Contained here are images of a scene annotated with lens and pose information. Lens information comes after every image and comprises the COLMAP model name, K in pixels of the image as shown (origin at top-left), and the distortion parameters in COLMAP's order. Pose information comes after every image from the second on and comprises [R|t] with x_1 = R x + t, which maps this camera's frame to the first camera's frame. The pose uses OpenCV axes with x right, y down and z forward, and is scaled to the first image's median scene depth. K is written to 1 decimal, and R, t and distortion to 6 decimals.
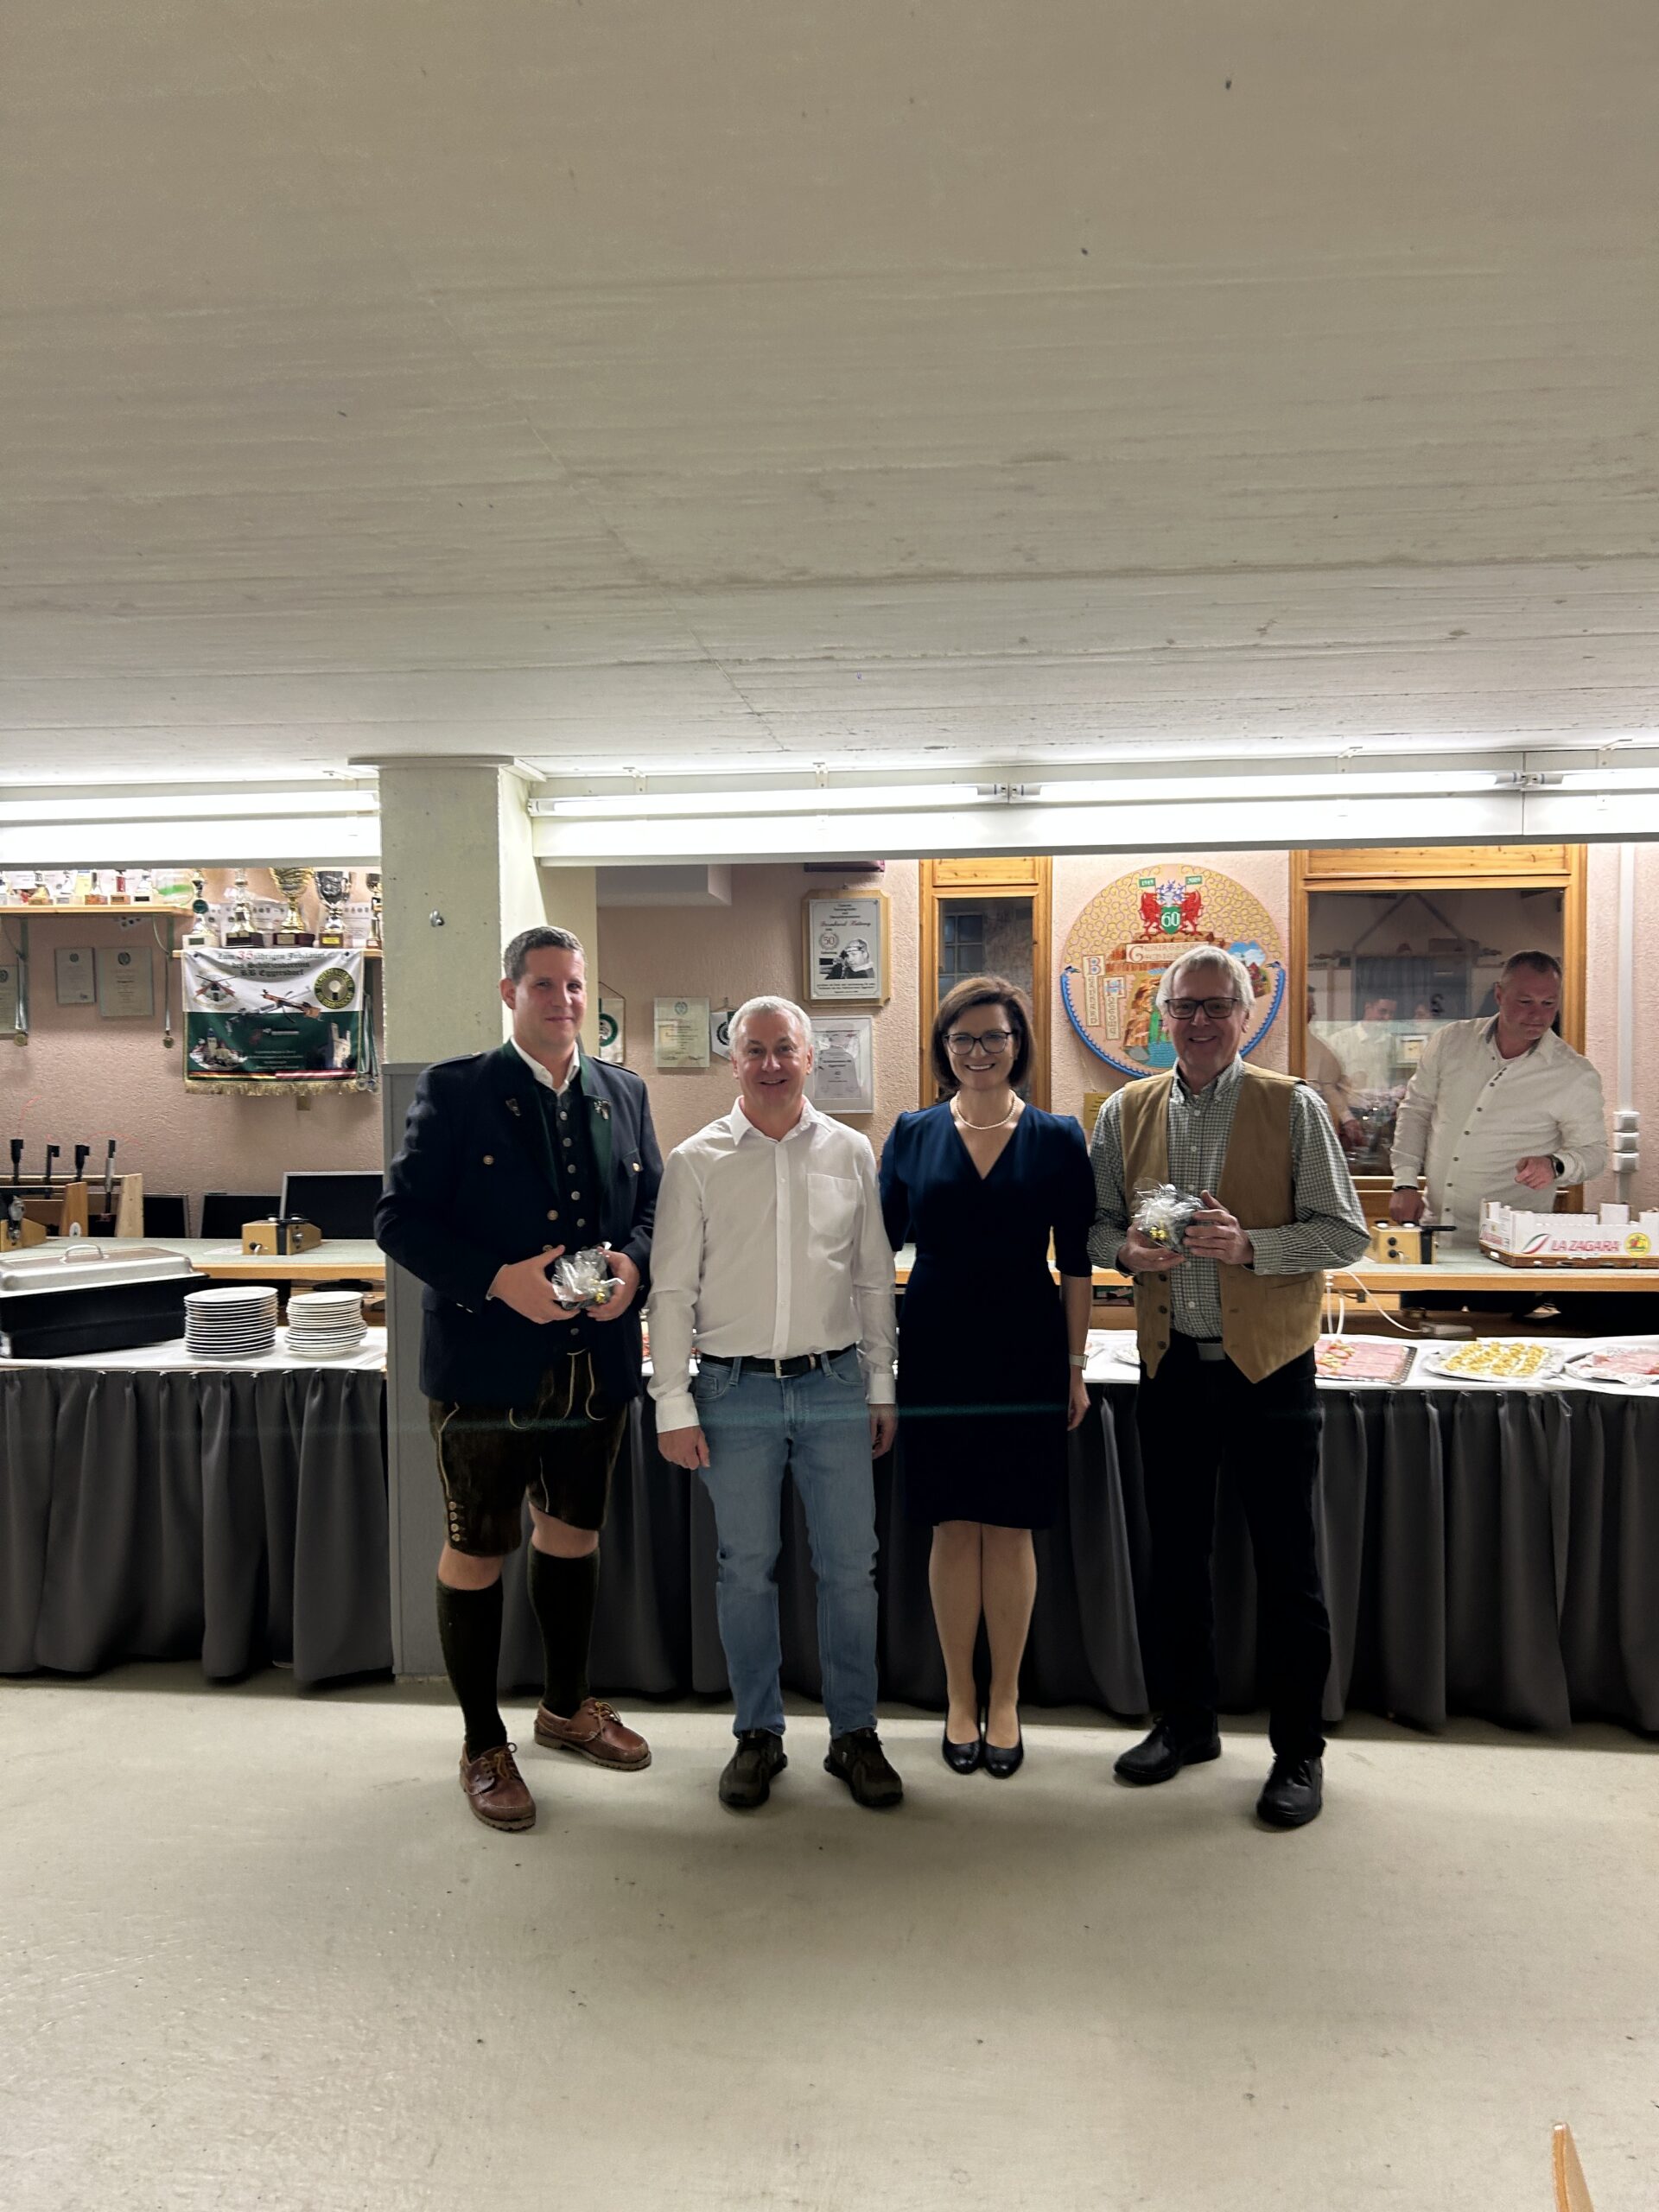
lens RADIAL K [[1526.0, 0, 825.2], [0, 1526.0, 1163.9], [0, 0, 1]] dist [0.071866, -0.113781]
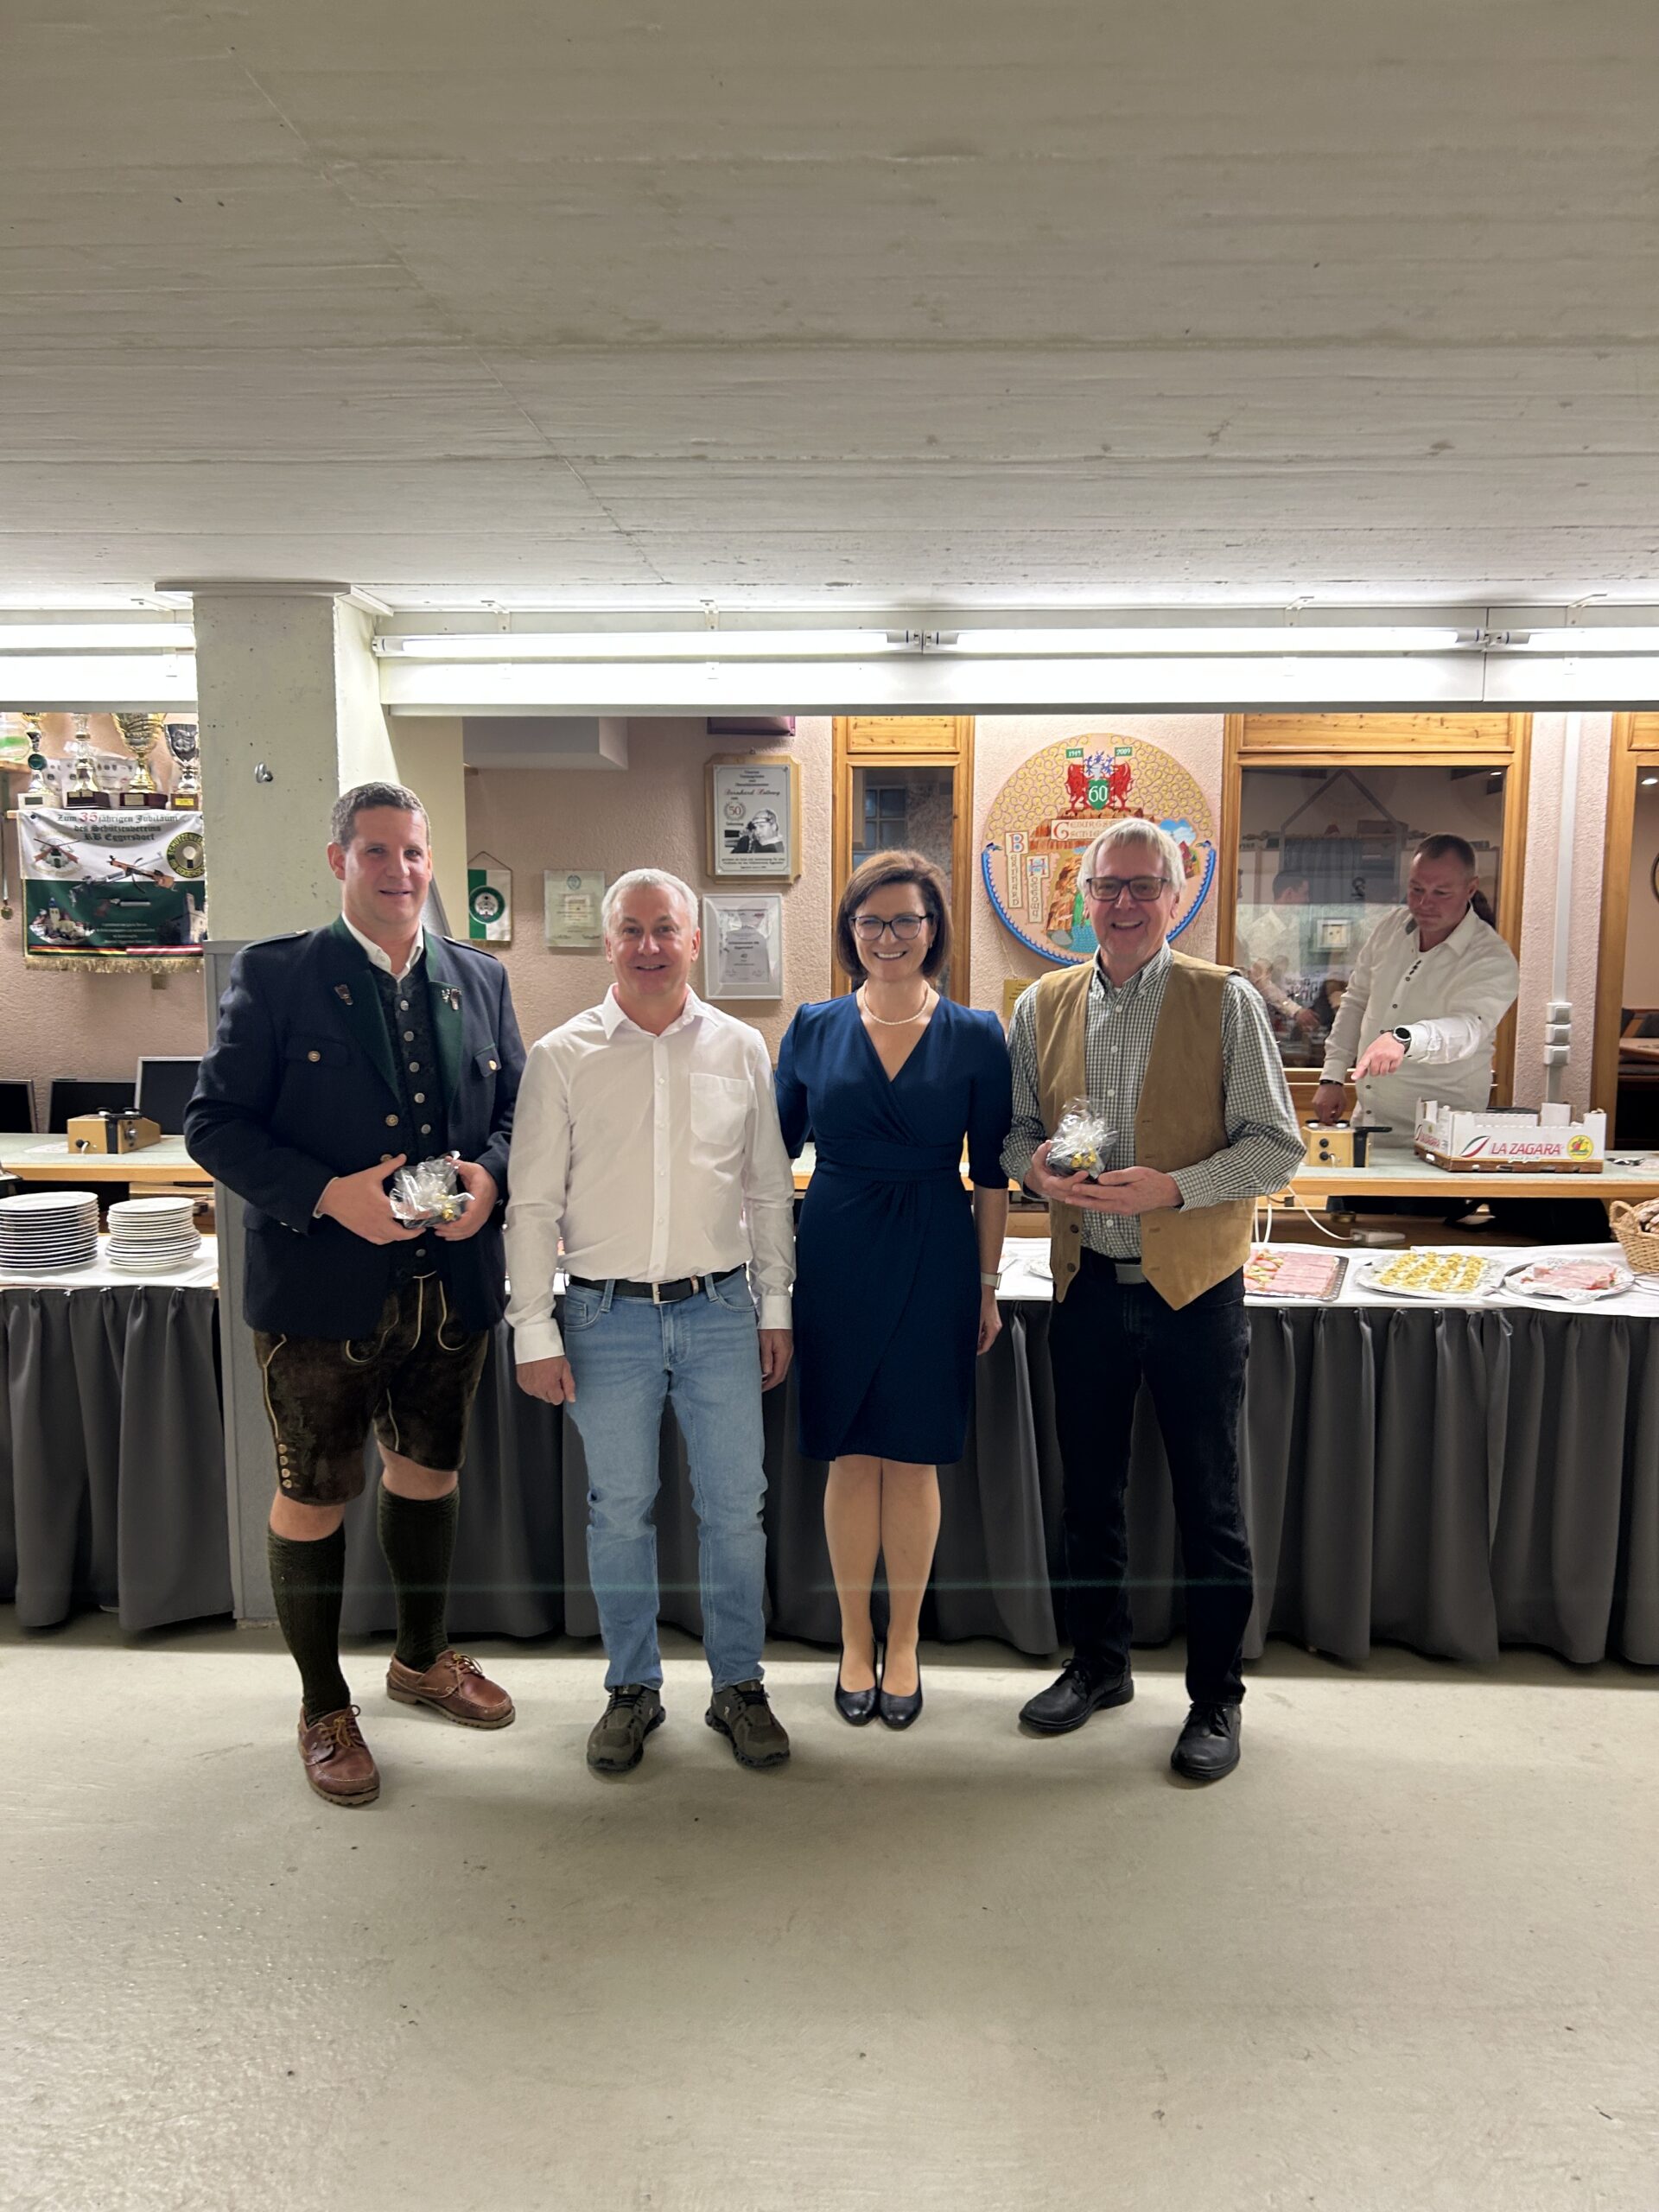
lens RADIAL K [[1526.0, 0, 825.2], [0, 1526.0, 1163.9], [0, 0, 1]] dist [0.071866, -0.113781]
pose [[0.998741, 0.002948, 0.050069, 0.021195], [-0.006854, 0.996928, 0.078024, -0.009714], [-0.049685, -0.078269, 0.995693, 0.097999]]
